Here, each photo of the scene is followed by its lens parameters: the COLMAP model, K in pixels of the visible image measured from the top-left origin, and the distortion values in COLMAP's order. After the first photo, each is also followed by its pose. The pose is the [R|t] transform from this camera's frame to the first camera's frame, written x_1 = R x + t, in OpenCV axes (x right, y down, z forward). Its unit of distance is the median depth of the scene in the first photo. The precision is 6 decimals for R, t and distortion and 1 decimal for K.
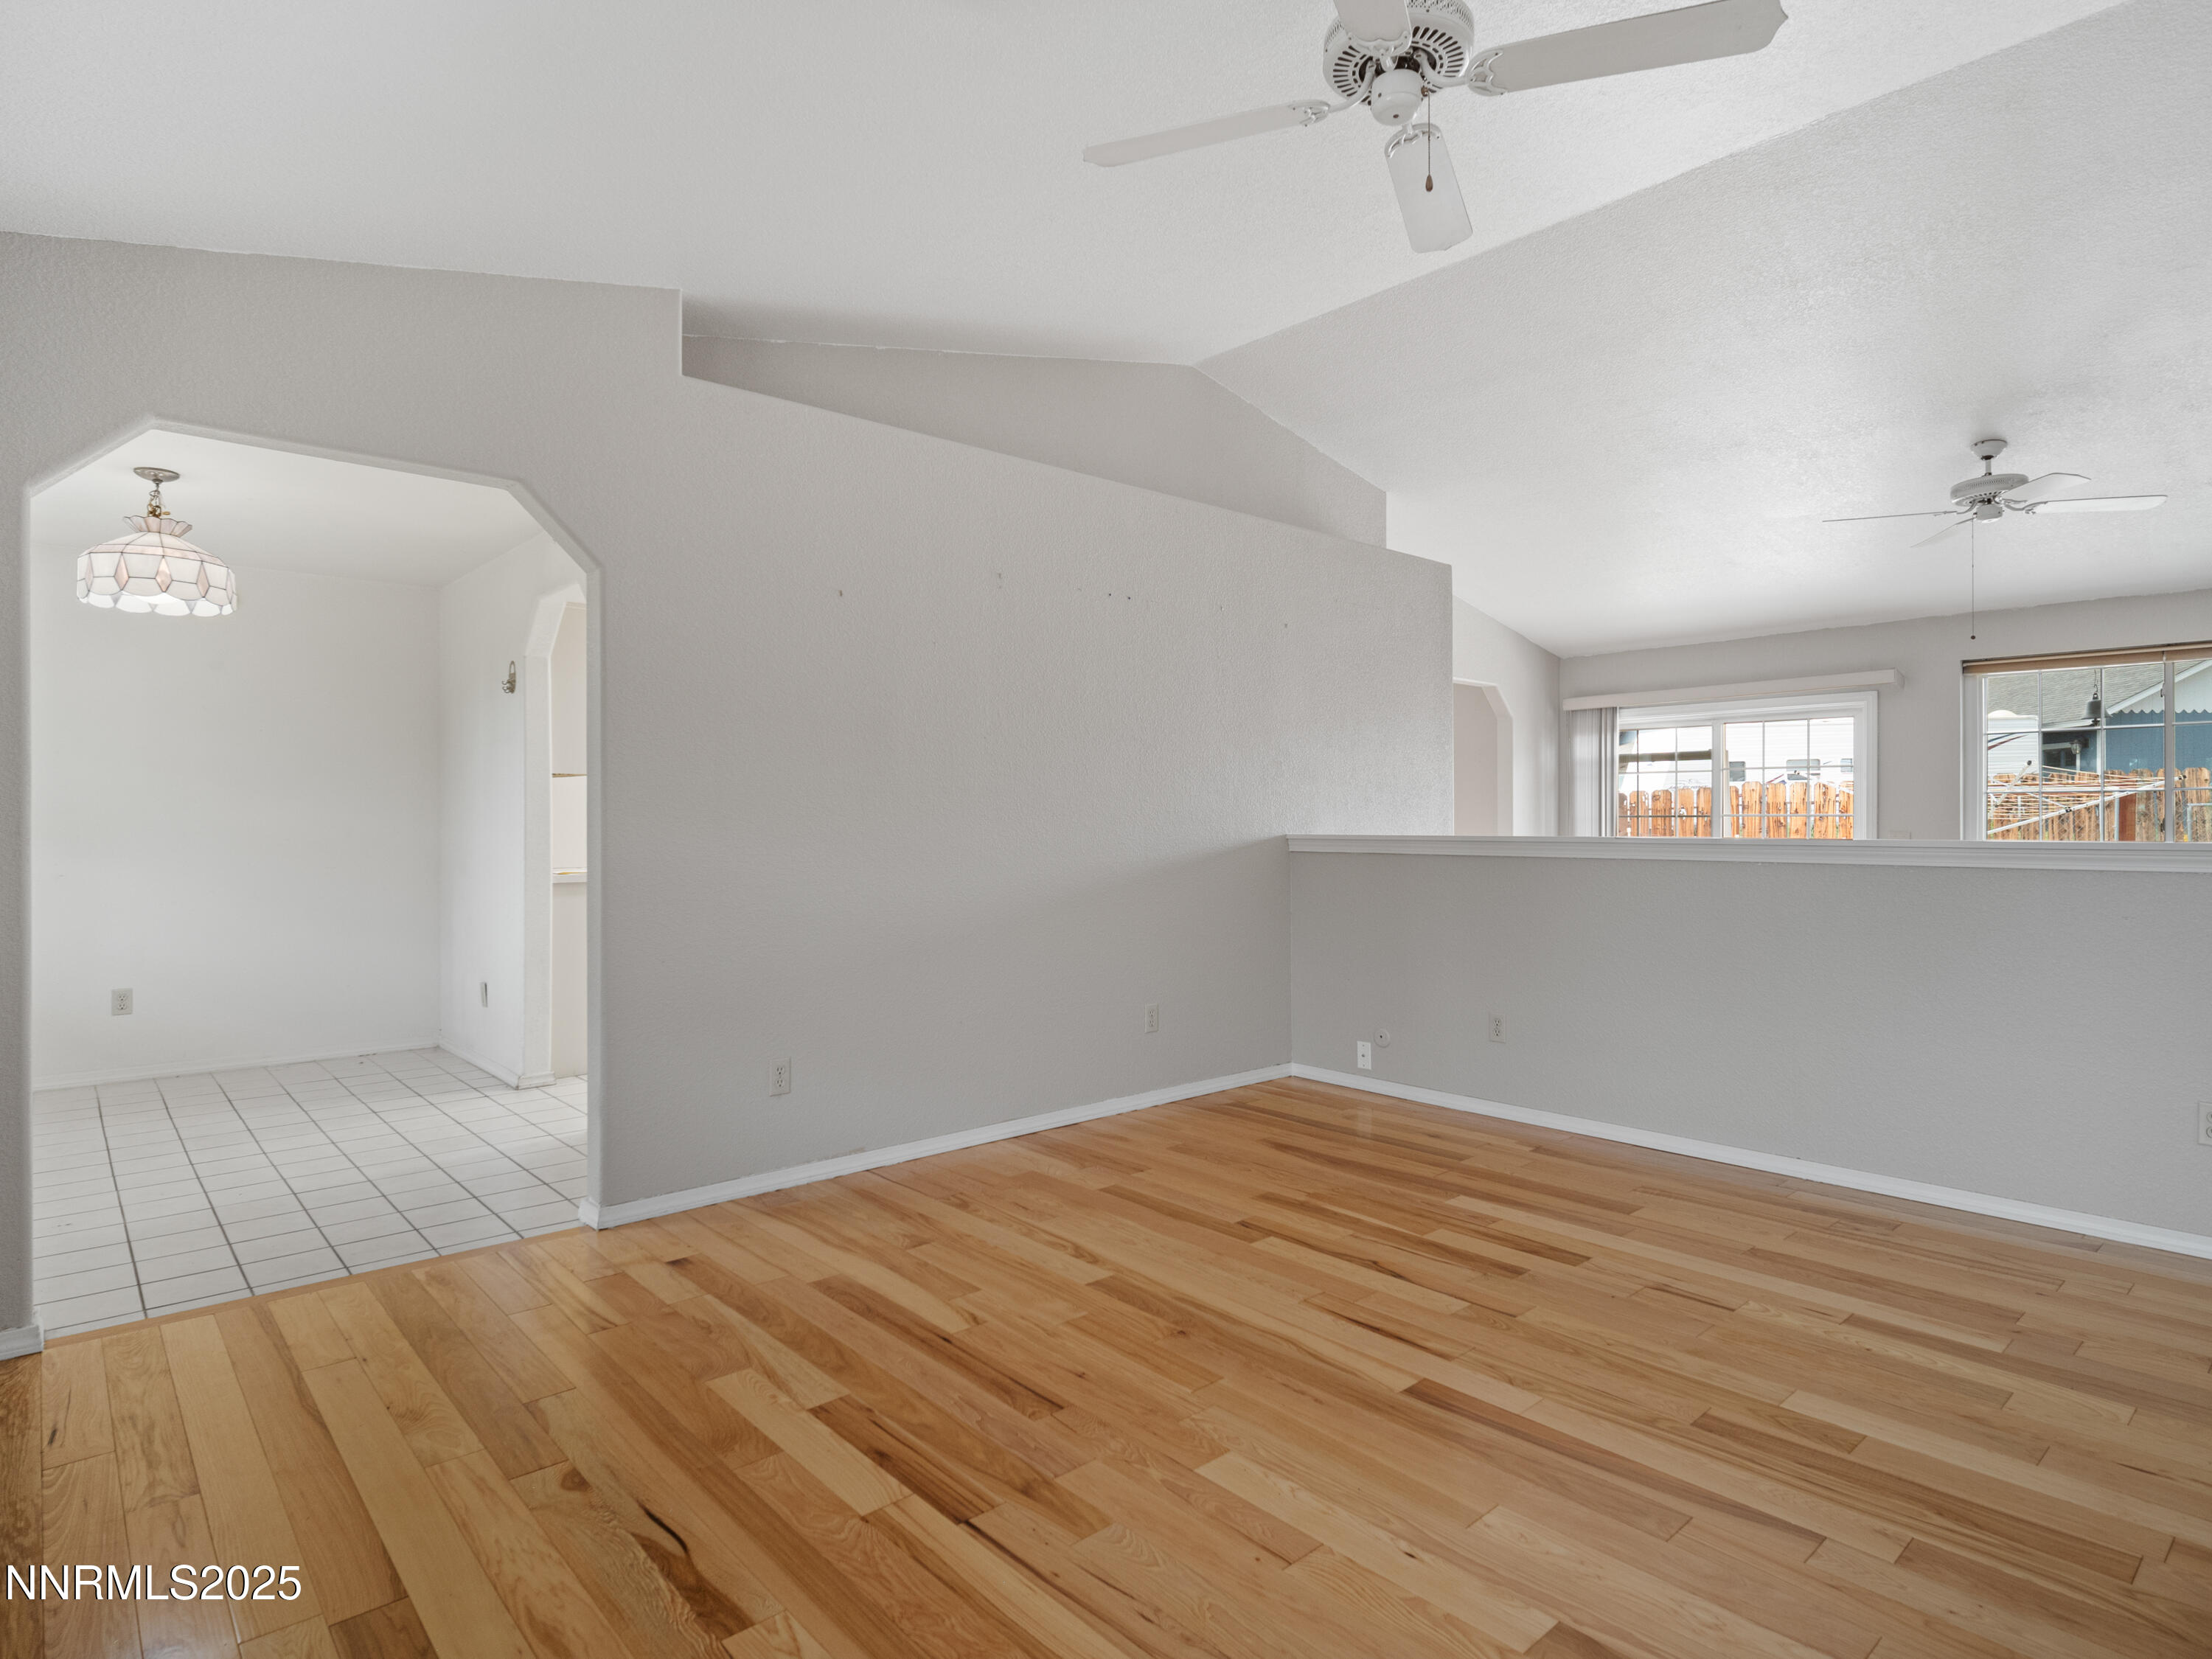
lens RADIAL K [[1203.5, 0, 1104.0], [0, 1203.5, 833.3], [0, 0, 1]] dist [0.004127, -0.004212]
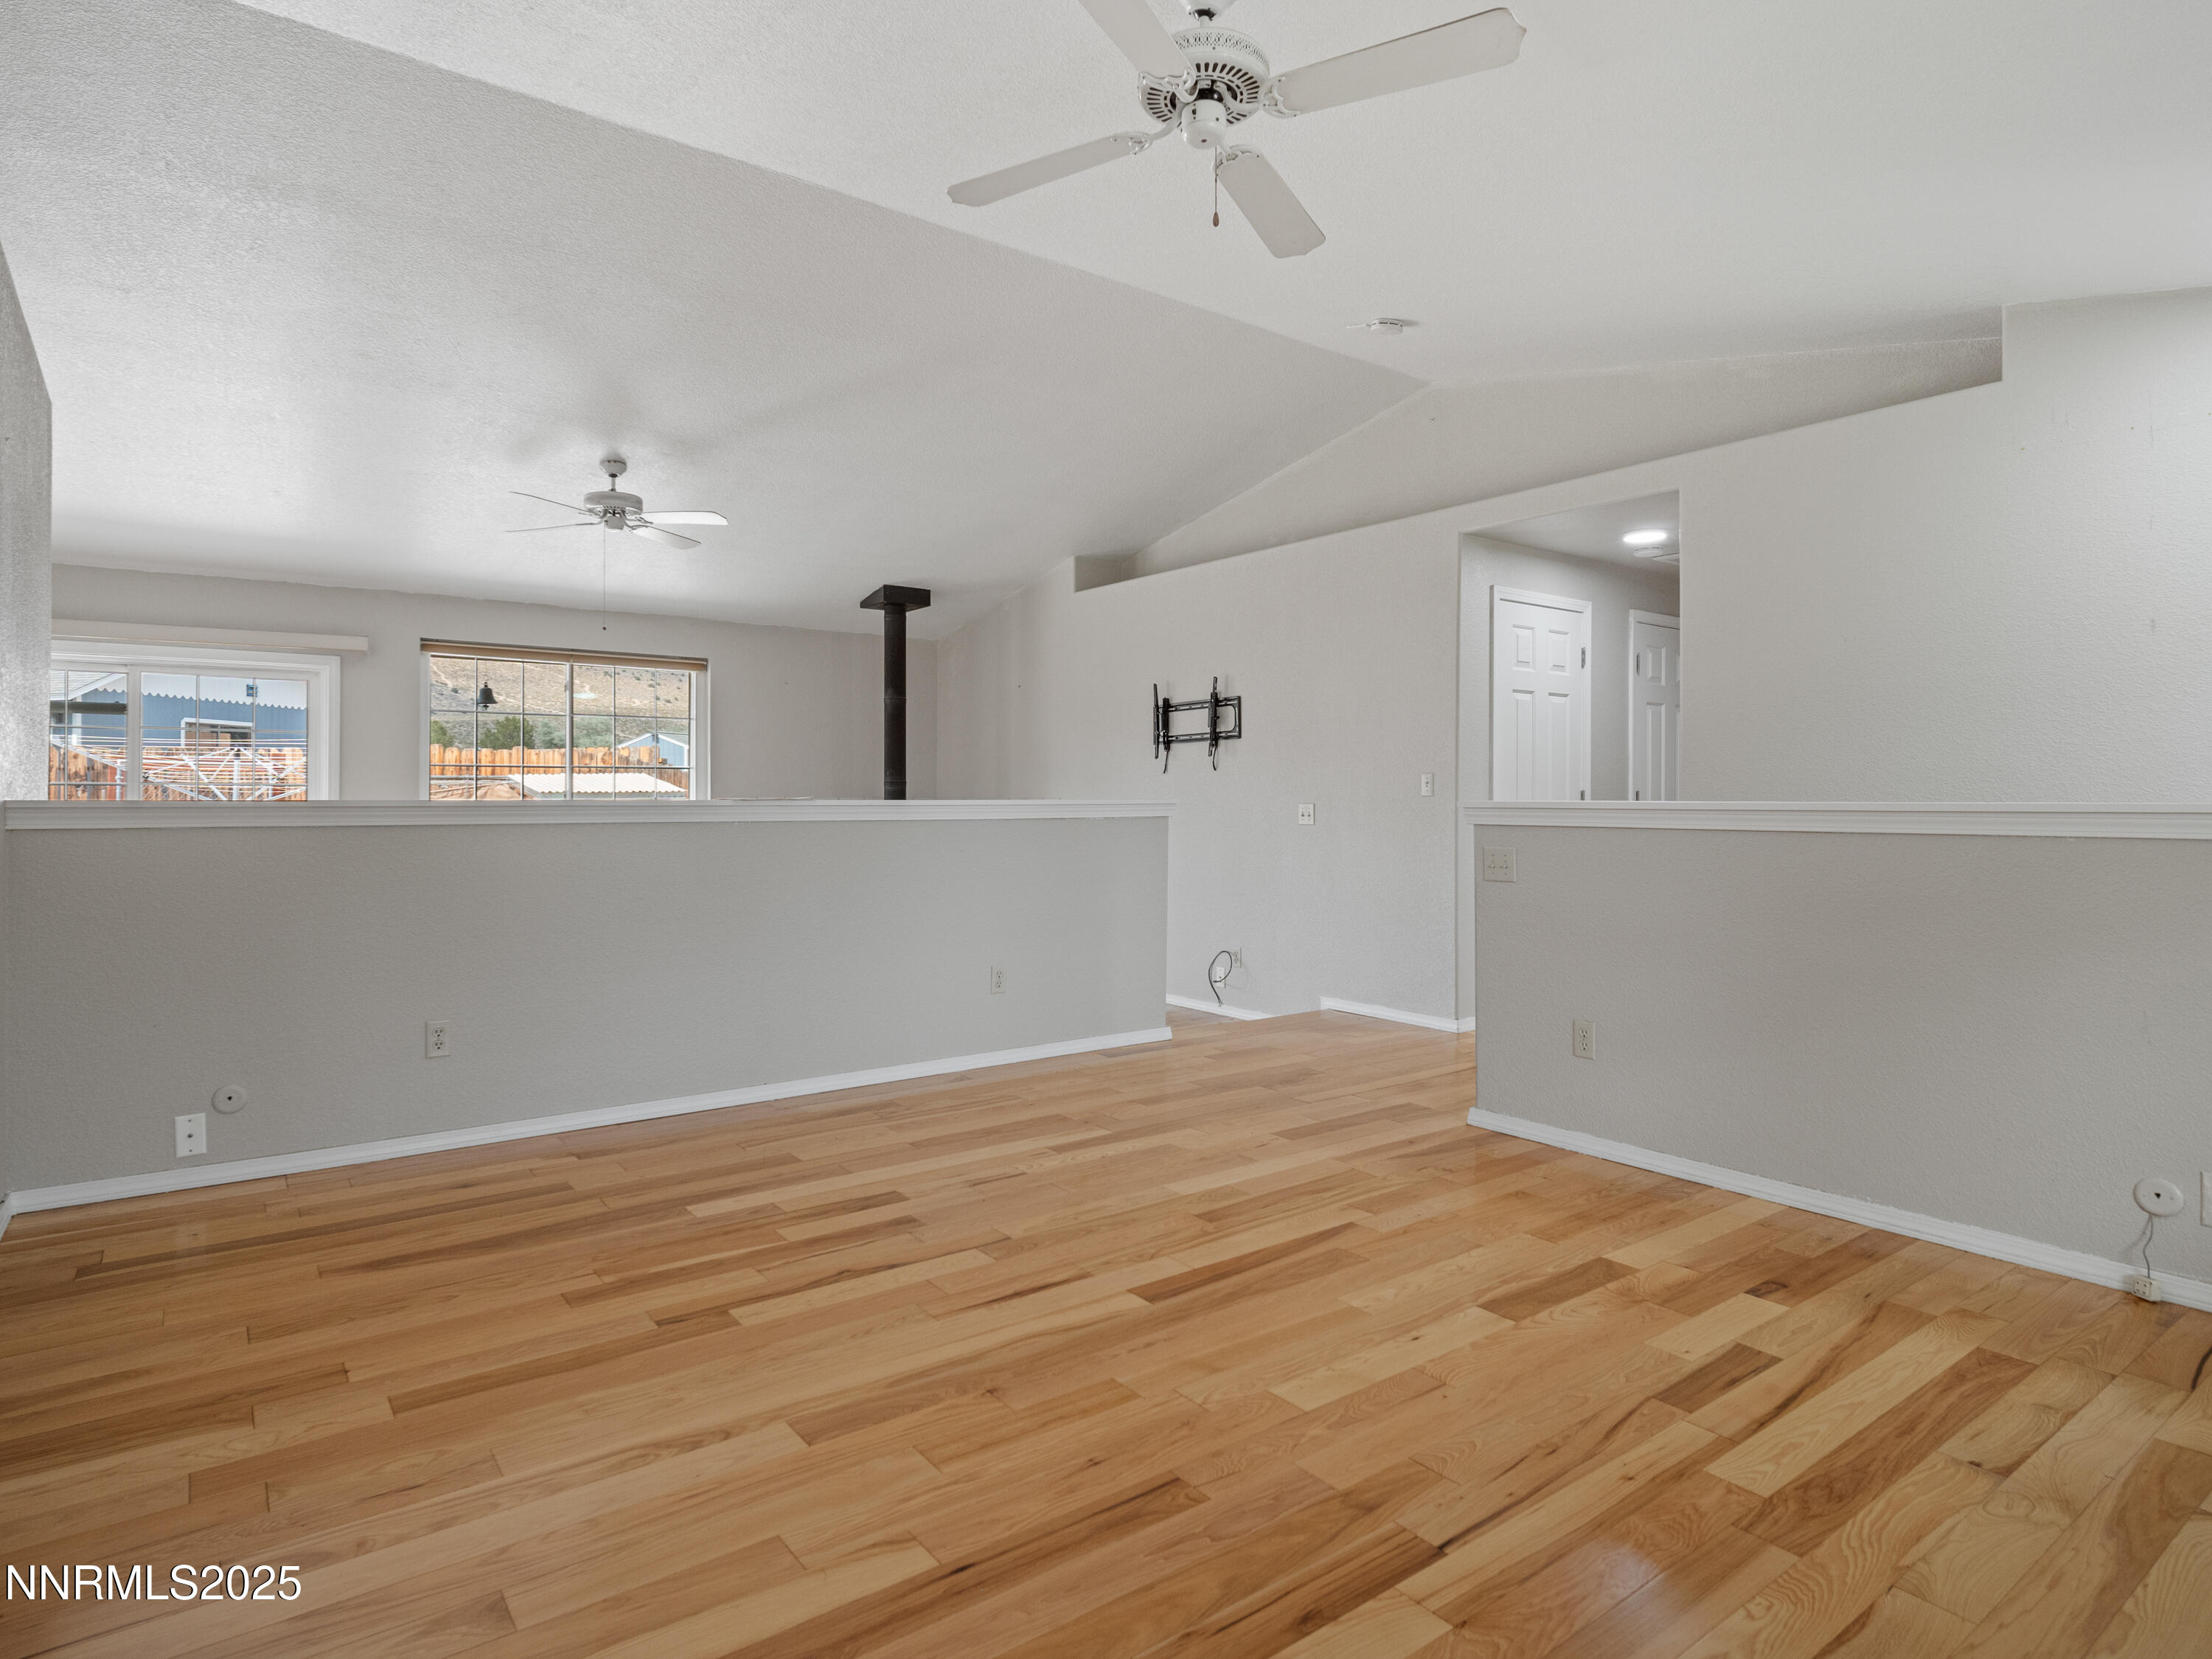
lens RADIAL K [[1203.5, 0, 1091.1], [0, 1203.5, 808.7], [0, 0, 1]] dist [0.004127, -0.004212]
pose [[0.099544, -0.007186, 0.995007, -0.712526], [0.009100, 0.999939, 0.006312, 0.011323], [-0.994992, 0.008426, 0.099603, 0.810069]]
